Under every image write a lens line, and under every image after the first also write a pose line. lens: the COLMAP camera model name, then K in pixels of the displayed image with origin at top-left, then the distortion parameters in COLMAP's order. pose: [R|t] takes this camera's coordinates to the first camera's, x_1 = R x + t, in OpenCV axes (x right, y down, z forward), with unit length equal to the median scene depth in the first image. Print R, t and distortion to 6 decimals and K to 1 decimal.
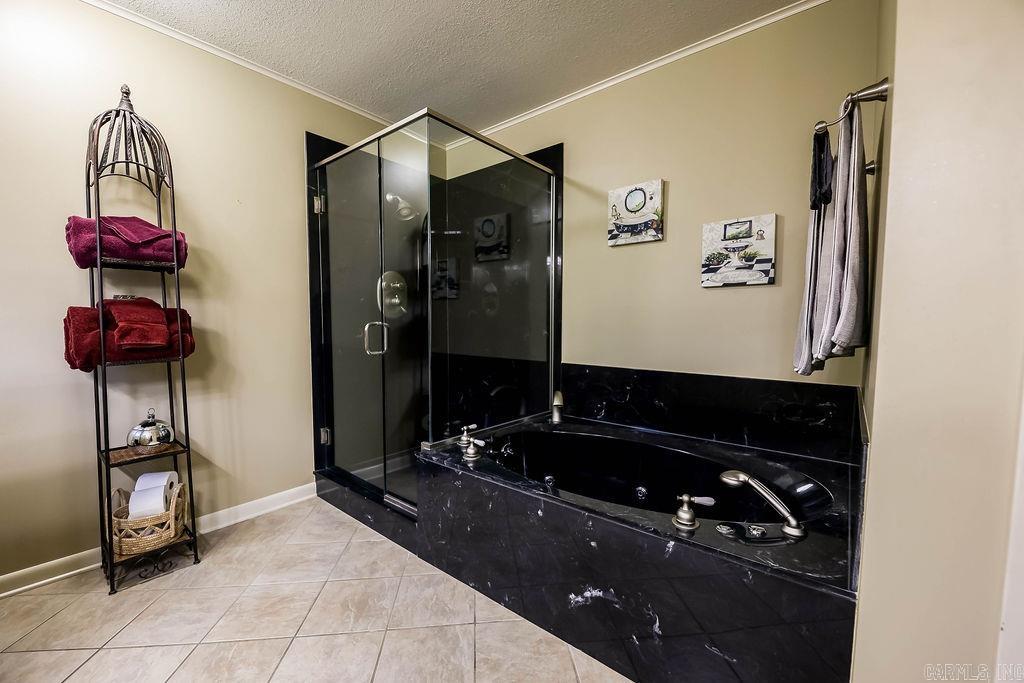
lens RADIAL K [[410.8, 0, 516.9], [0, 410.8, 348.6], [0, 0, 1]] dist [-0.006409, -0.000865]
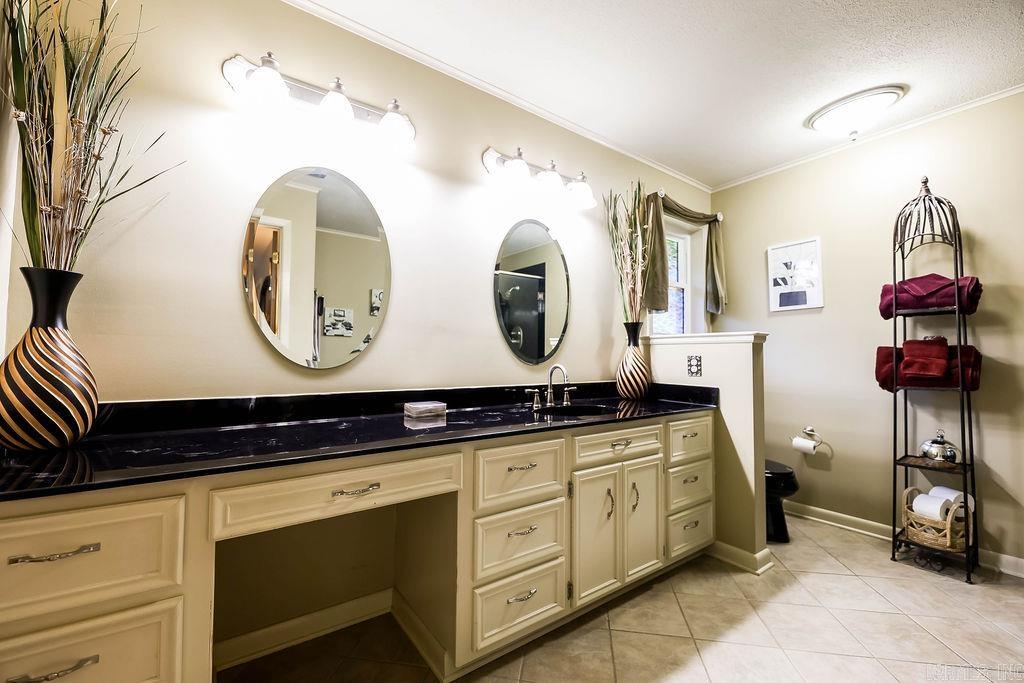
lens RADIAL K [[410.8, 0, 504.4], [0, 410.8, 337.8], [0, 0, 1]] dist [-0.006409, -0.000865]
pose [[-0.262160, -0.044457, -0.964000, 0.603228], [-0.073654, 0.996946, -0.025946, 0.004106], [0.962210, 0.064200, -0.264634, 0.074689]]
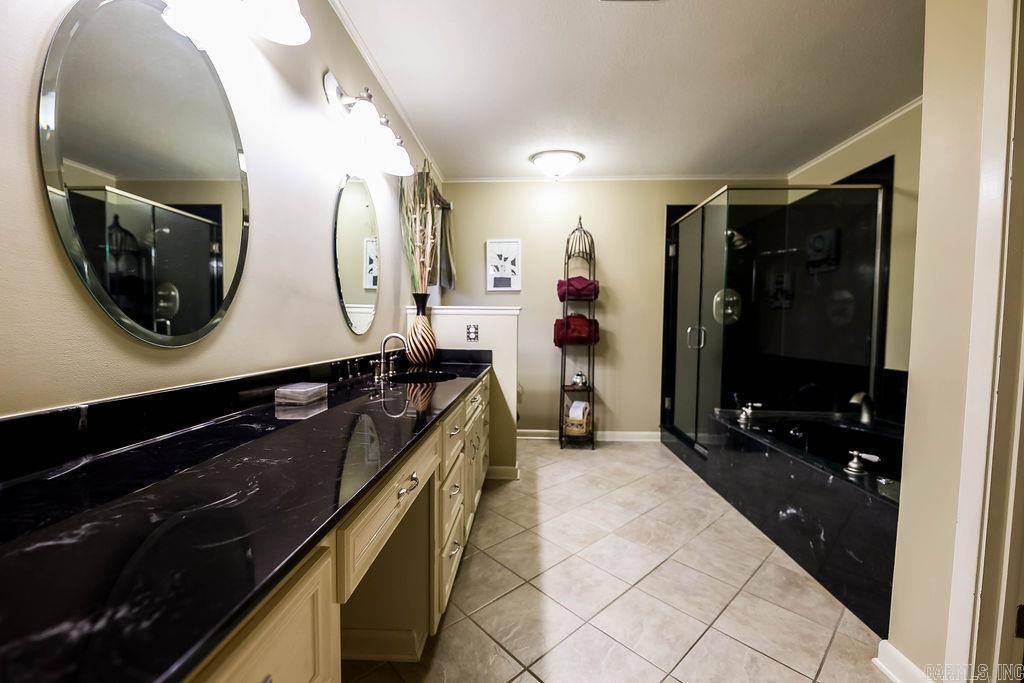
lens RADIAL K [[410.8, 0, 510.6], [0, 410.8, 344.0], [0, 0, 1]] dist [-0.006409, -0.000865]
pose [[0.597087, 0.038597, -0.801247, 0.548380], [-0.062228, 0.998061, 0.001706, 0.045612], [0.799759, 0.048841, 0.598331, -0.527128]]
